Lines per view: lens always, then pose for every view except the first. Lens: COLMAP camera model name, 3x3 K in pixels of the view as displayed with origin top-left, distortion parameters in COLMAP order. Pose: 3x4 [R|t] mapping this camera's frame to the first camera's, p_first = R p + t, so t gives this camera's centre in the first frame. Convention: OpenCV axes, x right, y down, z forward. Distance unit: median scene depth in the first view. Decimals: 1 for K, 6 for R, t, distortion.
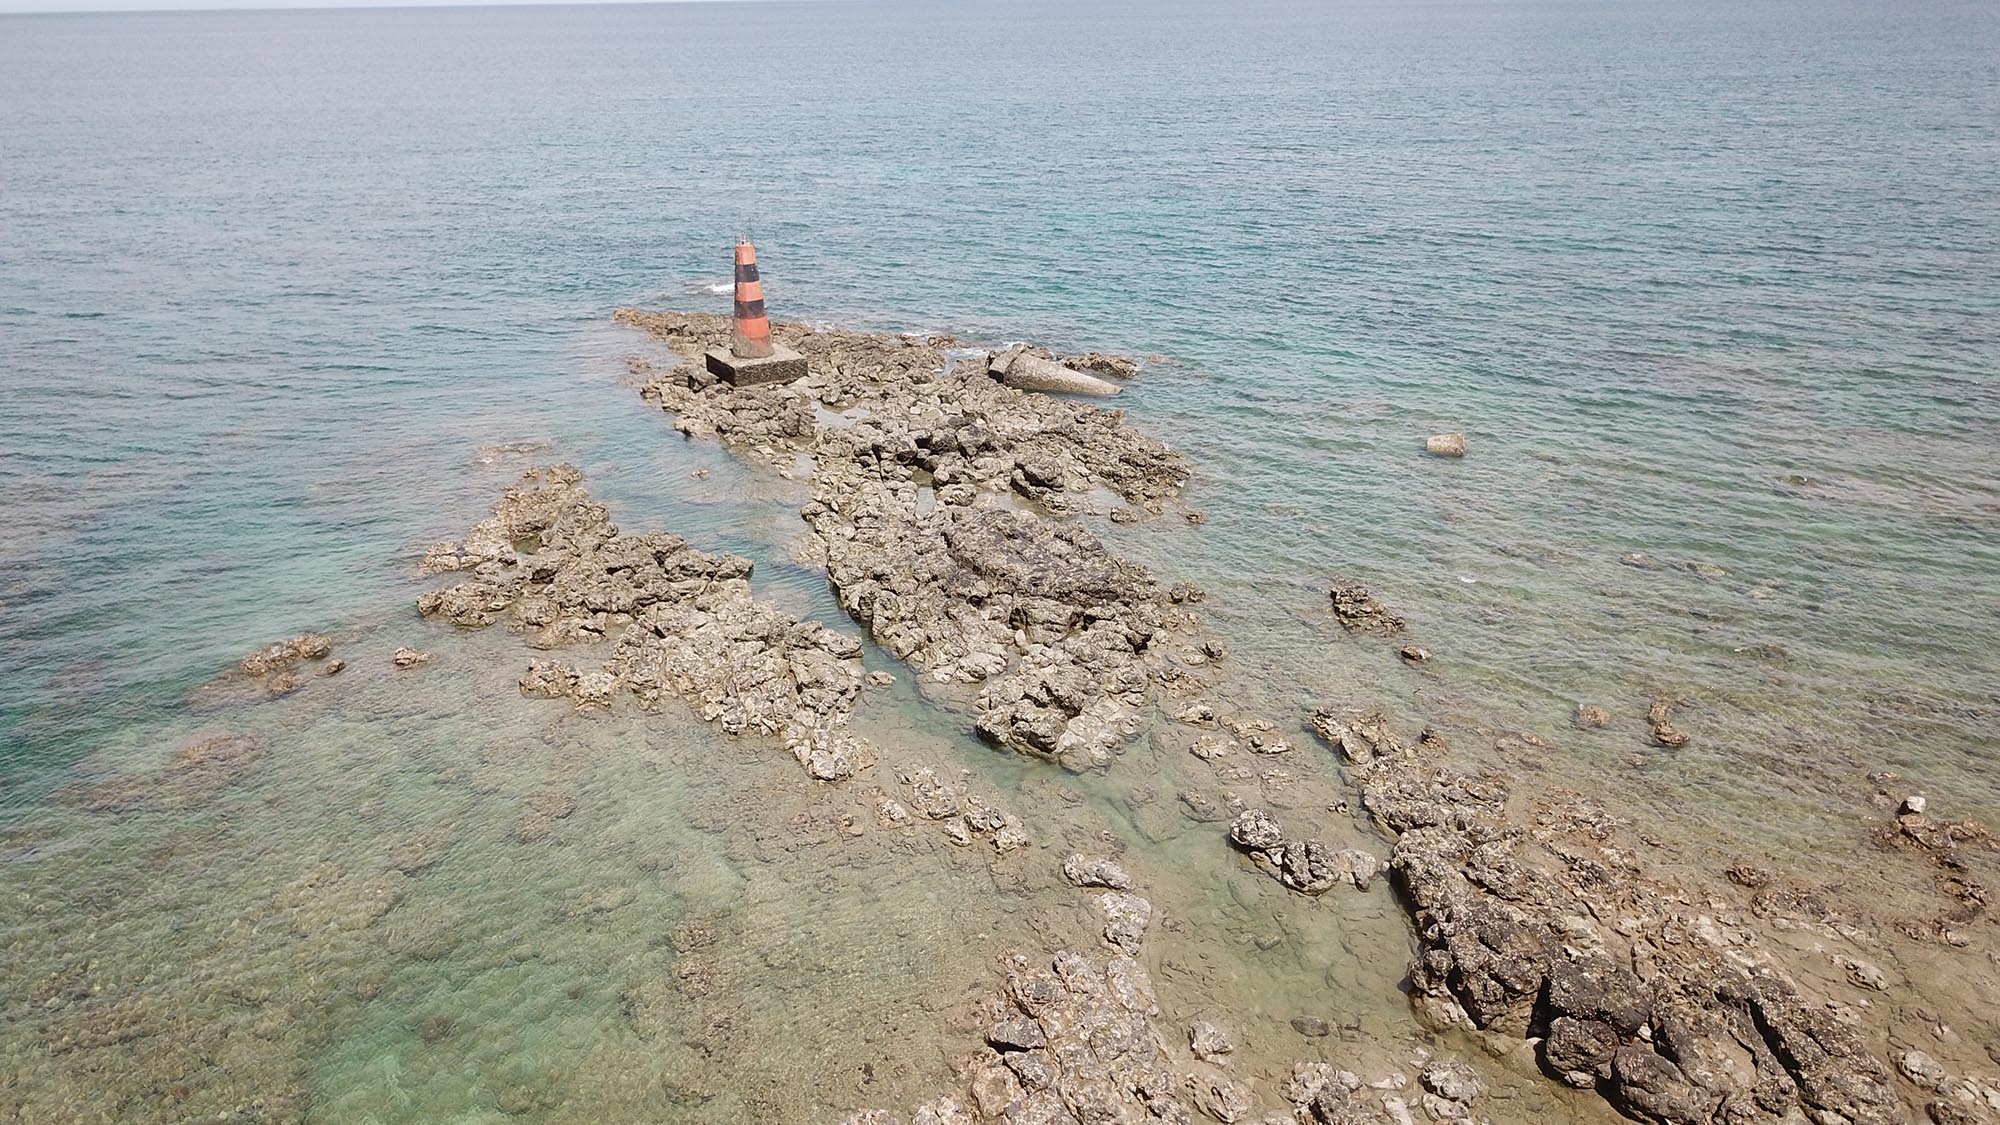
lens RADIAL K [[1484.9, 0, 1026.4], [0, 1484.9, 563.9], [0, 0, 1]] dist [0.136466, -0.398682]
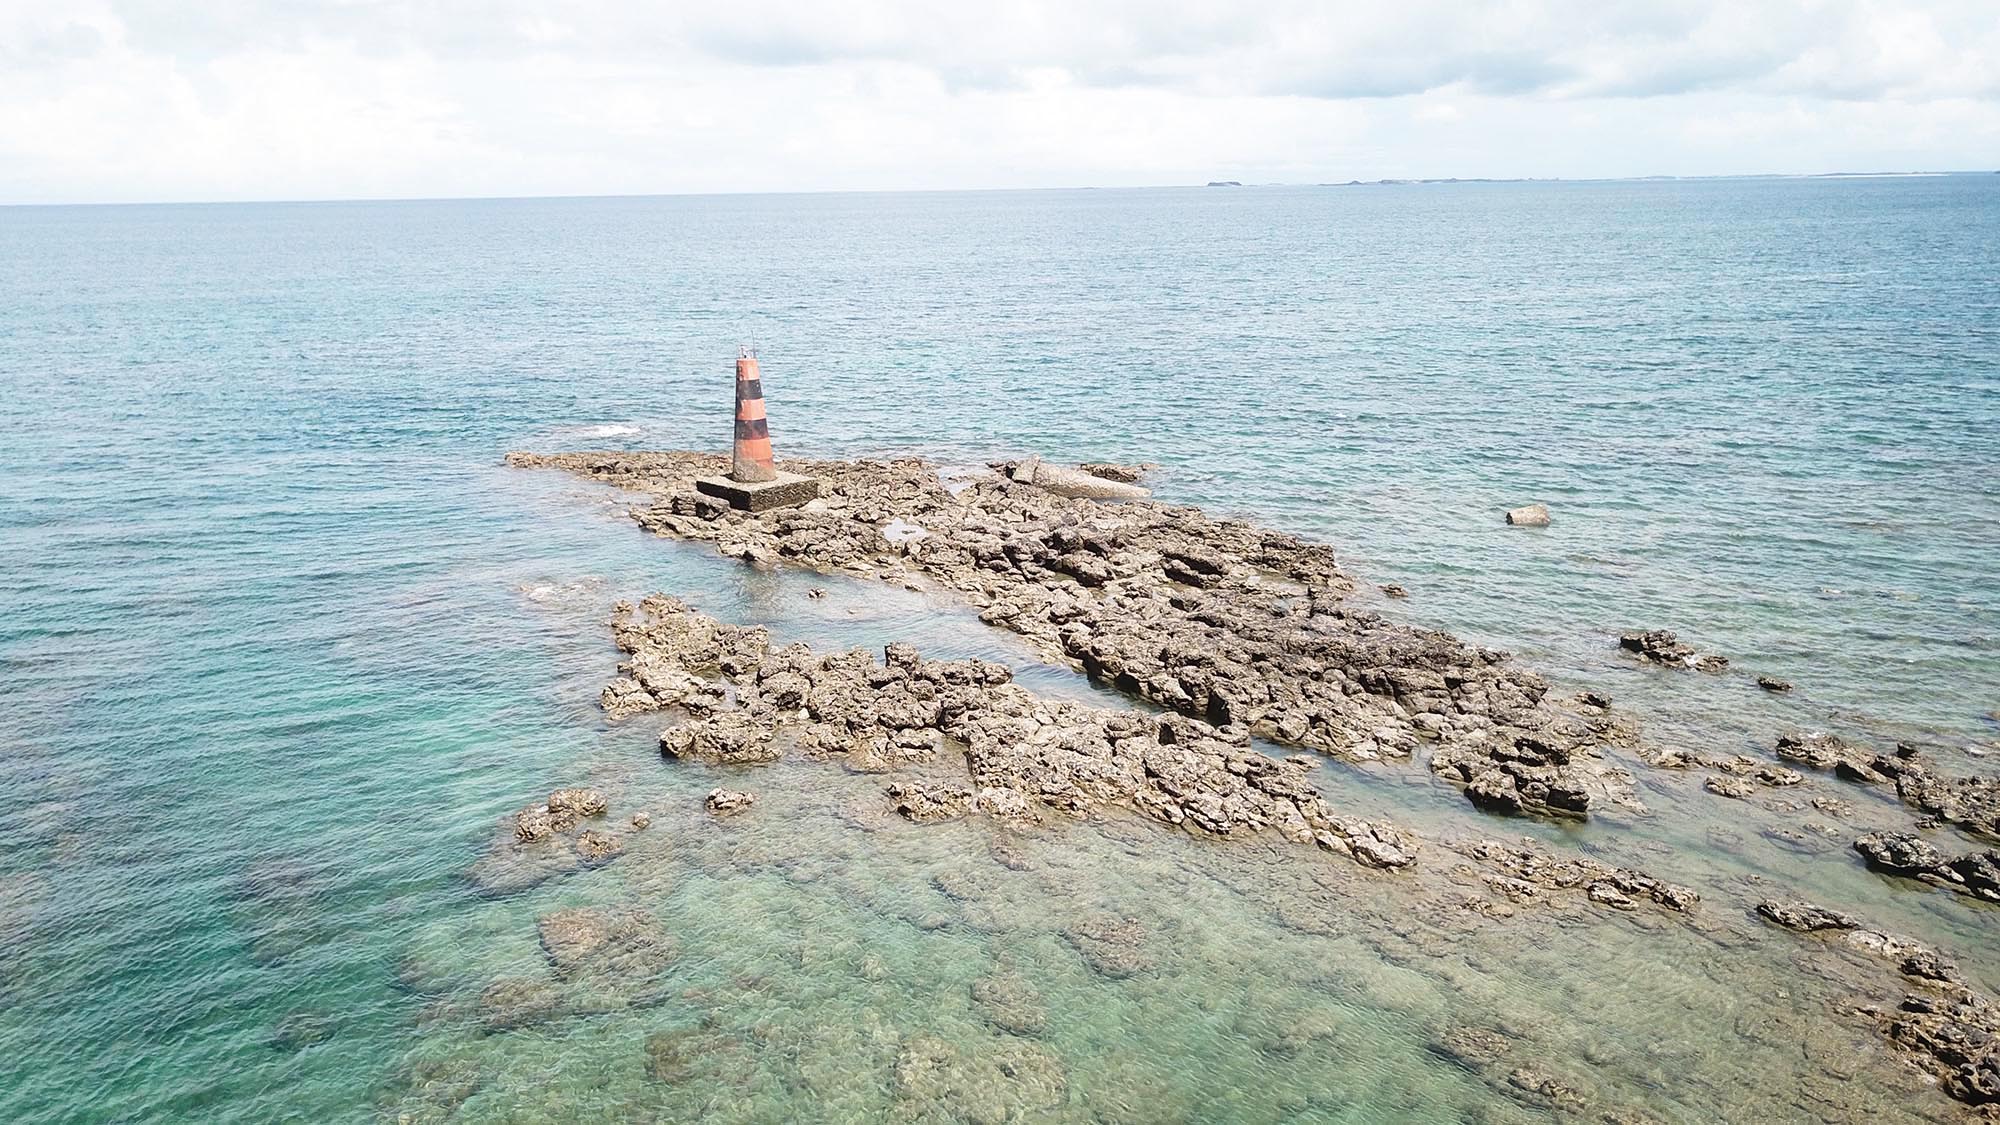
lens RADIAL K [[1490.6, 0, 1000.0], [0, 1490.6, 562.5], [0, 0, 1]] dist [0.009460, -0.004541]
pose [[0.967099, -0.068752, 0.244933, -0.403716], [0.097359, 0.989517, -0.106662, 0.031506], [-0.235033, 0.126999, 0.963655, 0.156910]]
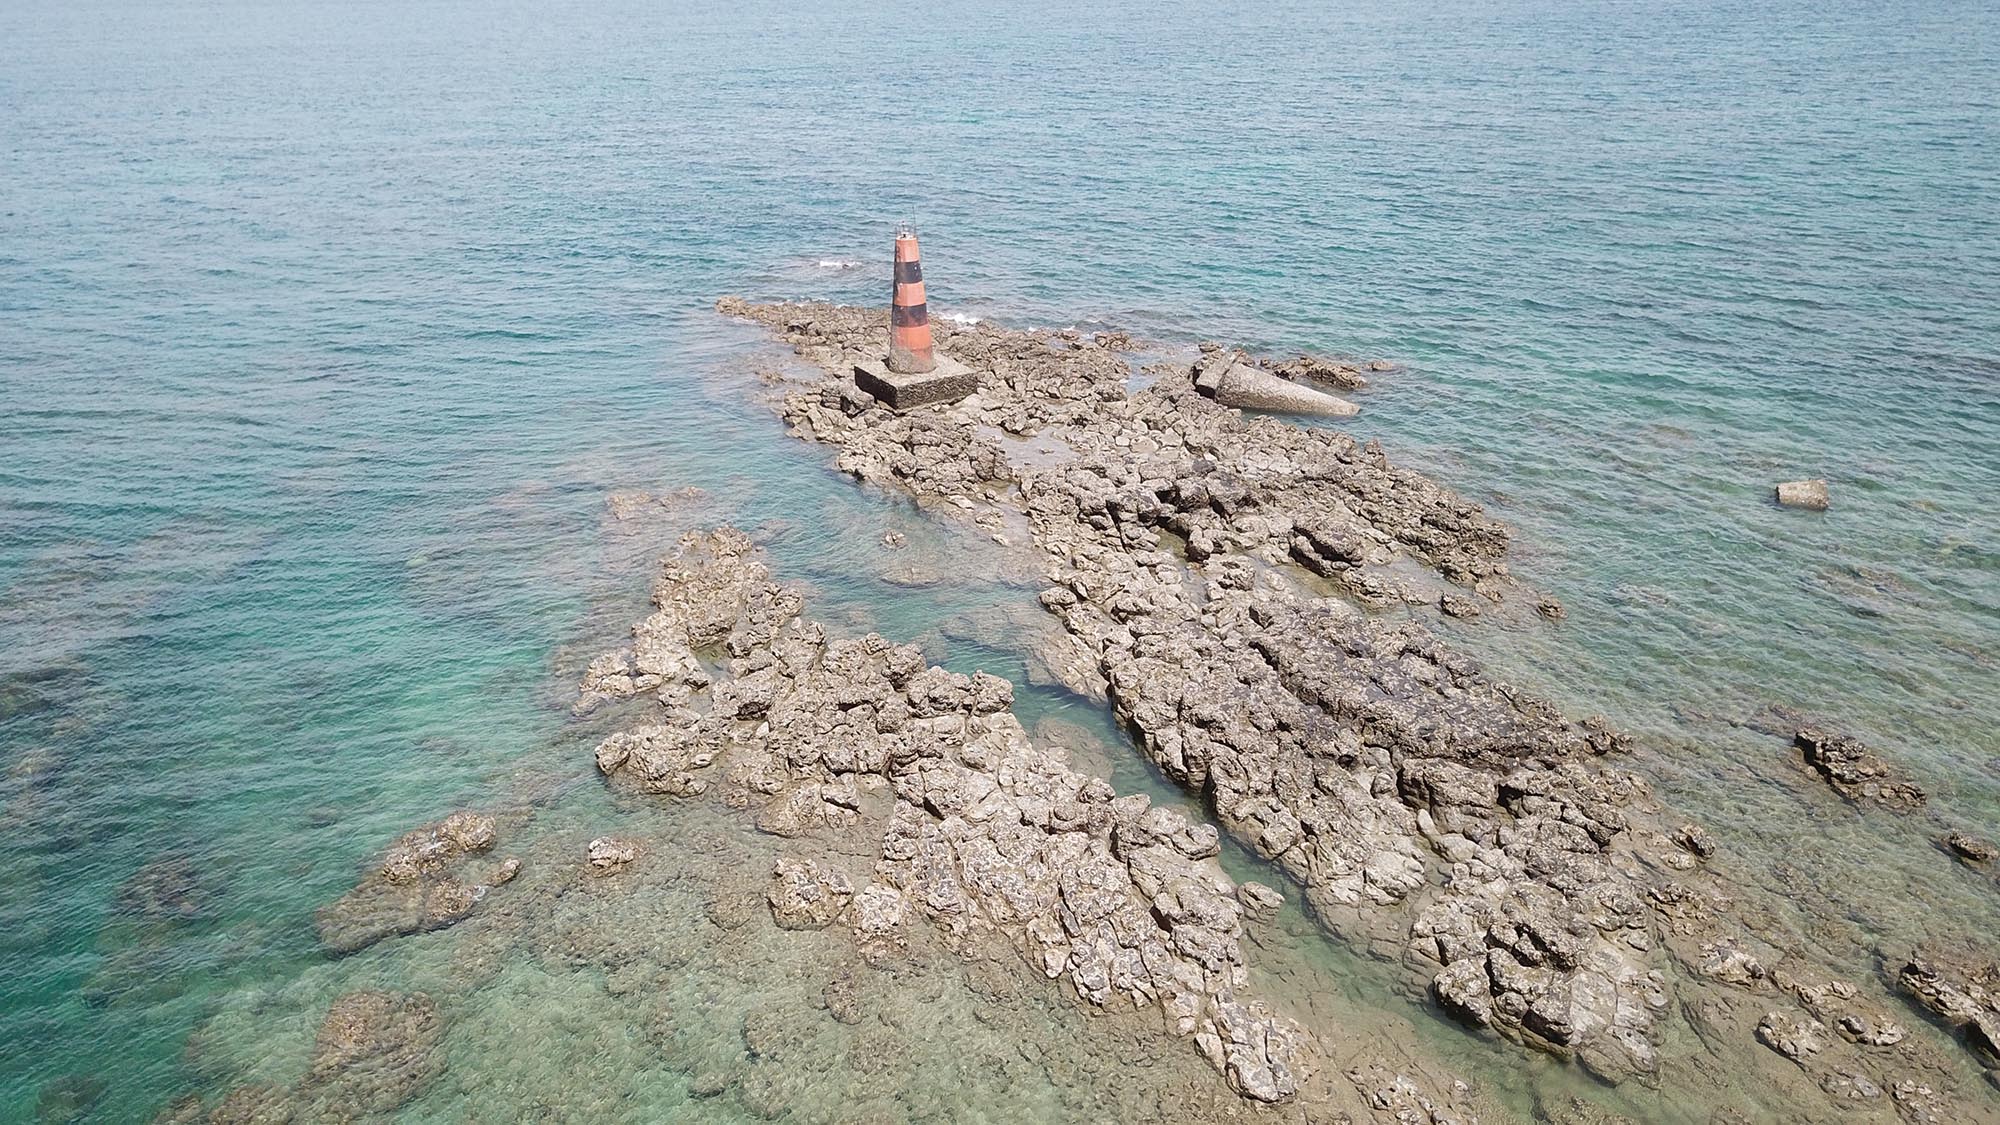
lens RADIAL K [[1513.5, 0, 1000.0], [0, 1513.5, 562.5], [0, 0, 1]] dist [-0.010594, 0.025792]
pose [[0.999757, -0.003859, -0.021708, -0.176983], [0.004696, 0.999243, 0.038623, -0.097239], [0.021543, -0.038715, 0.999018, 0.226453]]
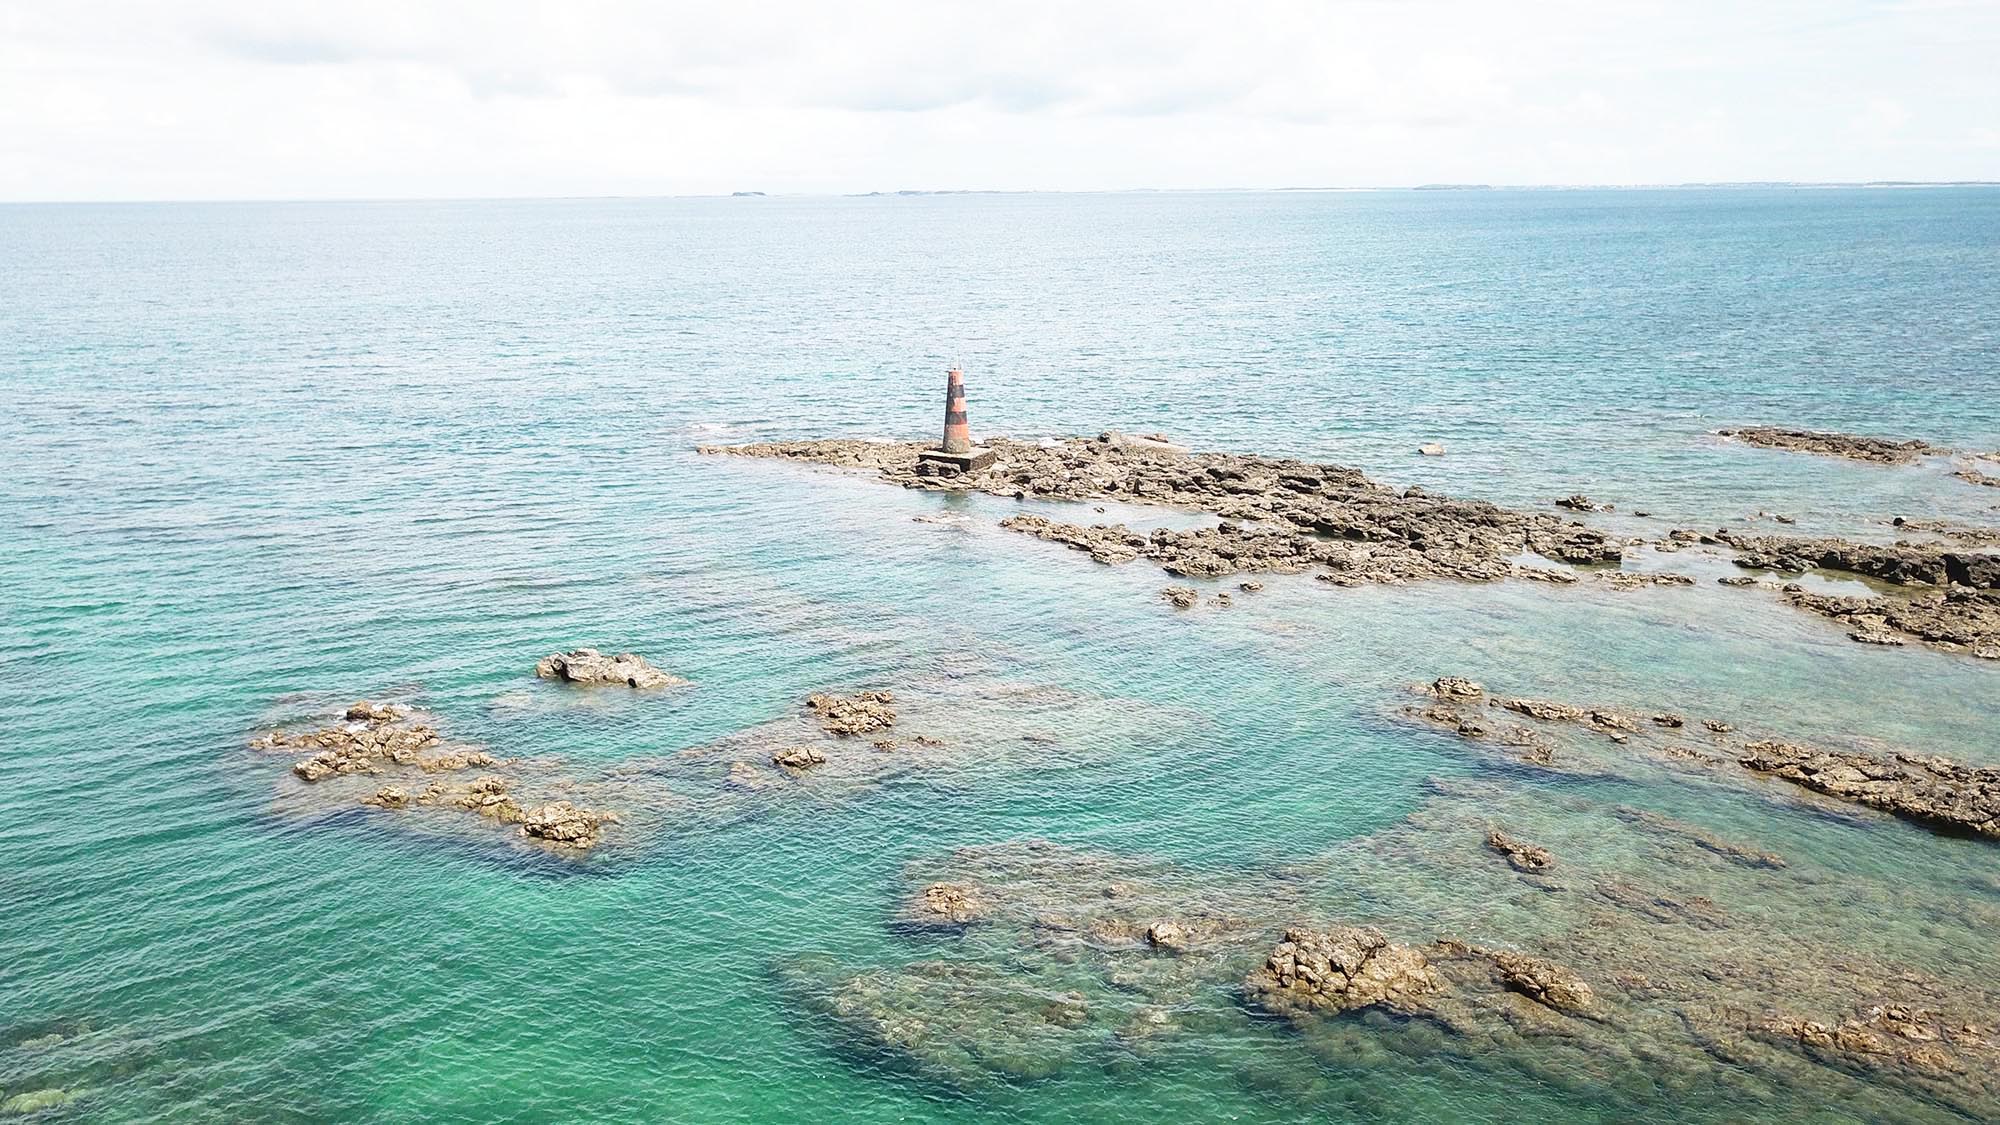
lens RADIAL K [[1409.2, 0, 990.3], [0, 1409.2, 603.2], [0, 0, 1]] dist [0.059069, -0.114586]
pose [[0.856556, -0.144580, 0.495387, -1.241793], [0.186746, 0.981735, -0.036373, 0.072737], [-0.481080, 0.123667, 0.867910, -0.163236]]
